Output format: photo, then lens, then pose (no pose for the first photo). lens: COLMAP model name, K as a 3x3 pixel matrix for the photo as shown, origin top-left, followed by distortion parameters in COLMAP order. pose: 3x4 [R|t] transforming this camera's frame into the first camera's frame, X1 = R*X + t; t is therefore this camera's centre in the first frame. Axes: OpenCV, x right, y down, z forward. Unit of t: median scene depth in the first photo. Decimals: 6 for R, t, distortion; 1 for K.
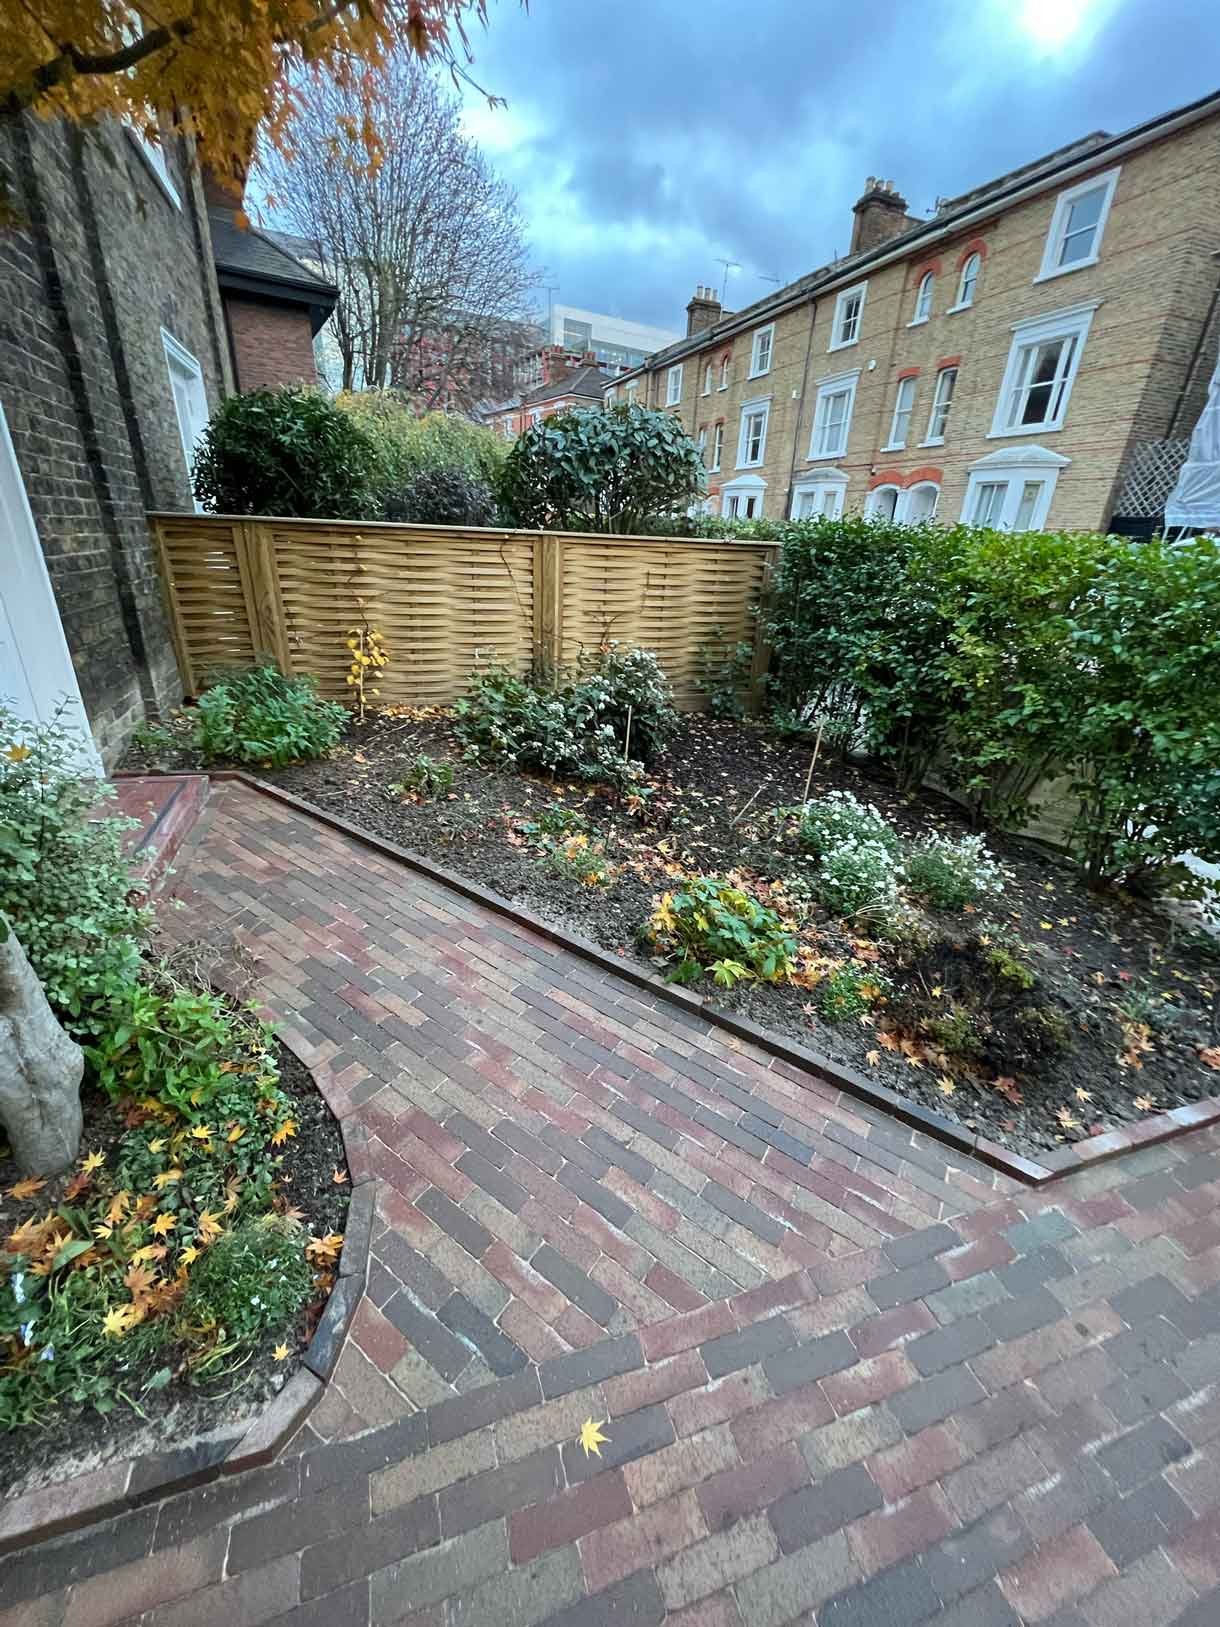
lens RADIAL K [[647.1, 0, 607.2], [0, 647.1, 817.6], [0, 0, 1]] dist [-0.002134, 0.000478]
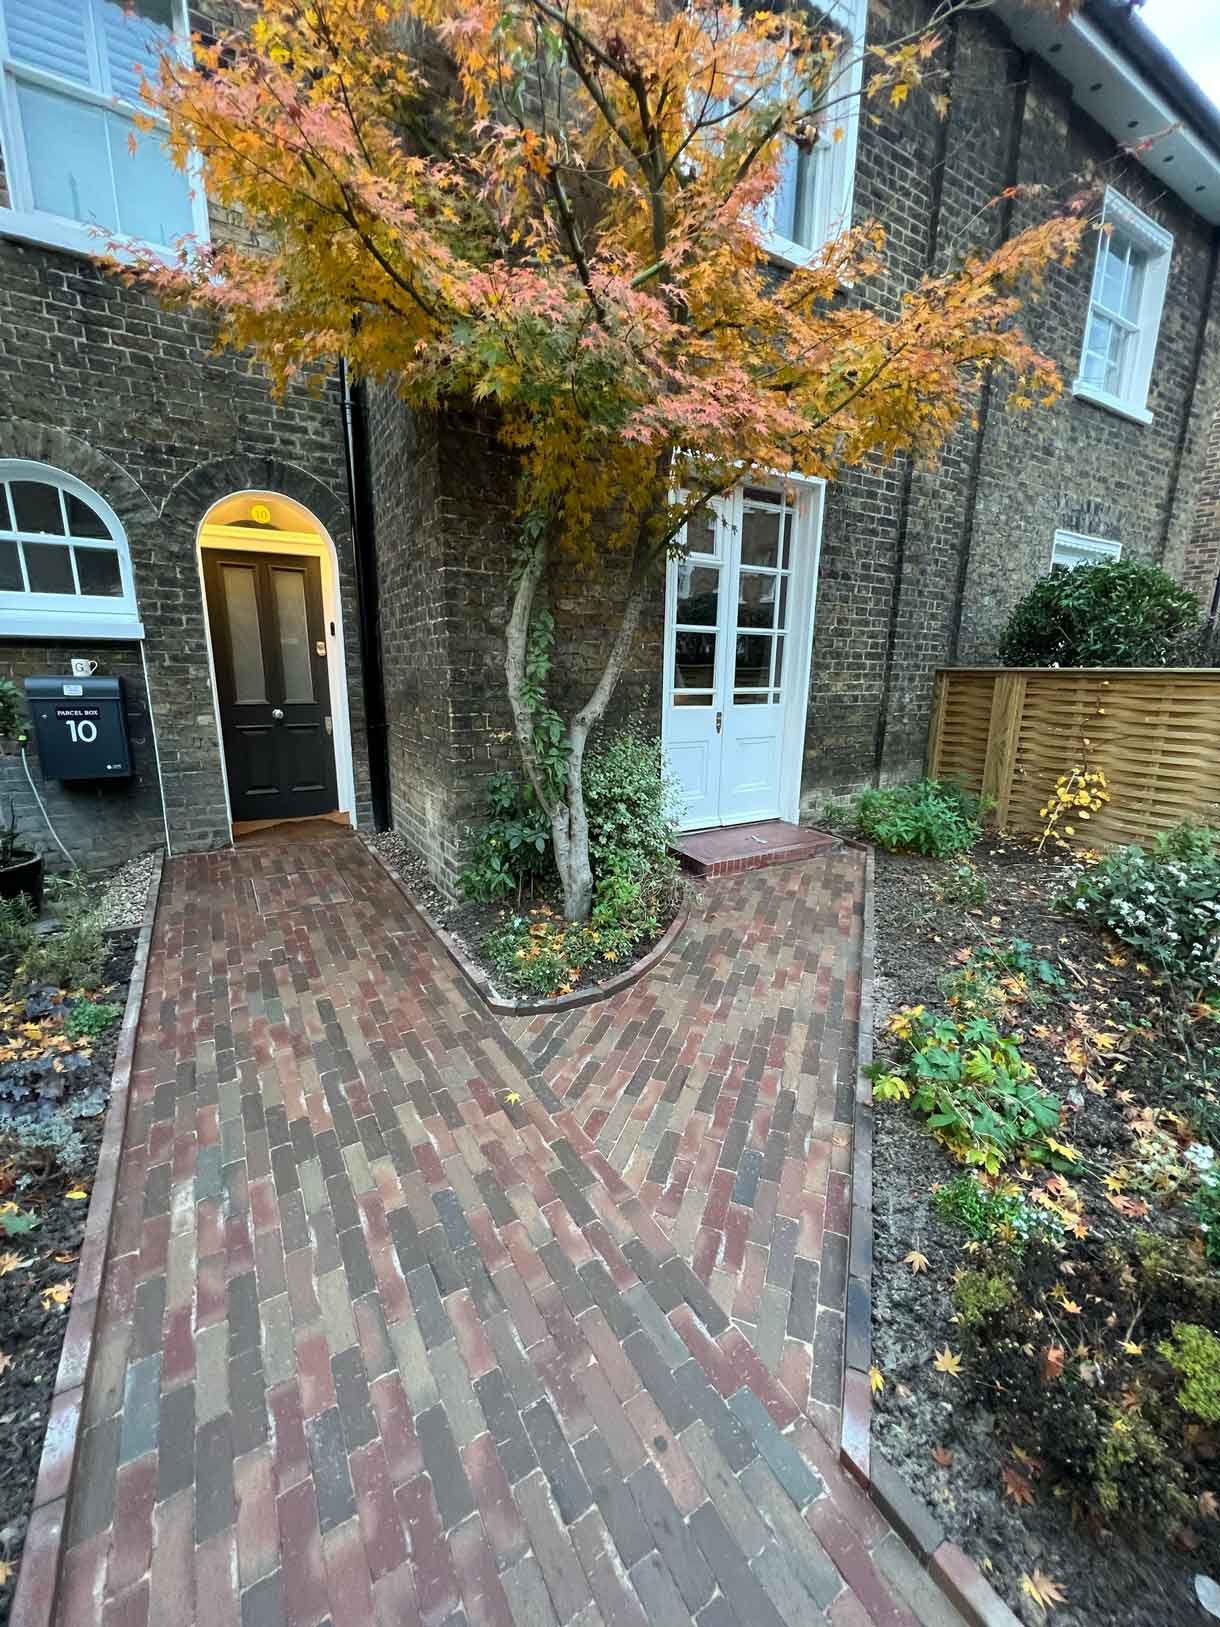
lens RADIAL K [[647.1, 0, 608.7], [0, 647.1, 817.4], [0, 0, 1]] dist [-0.002134, 0.000478]
pose [[0.205664, 0.173974, -0.963034, 0.561289], [-0.394375, 0.915360, 0.081140, -0.021589], [0.895640, 0.363109, 0.256867, 0.149711]]
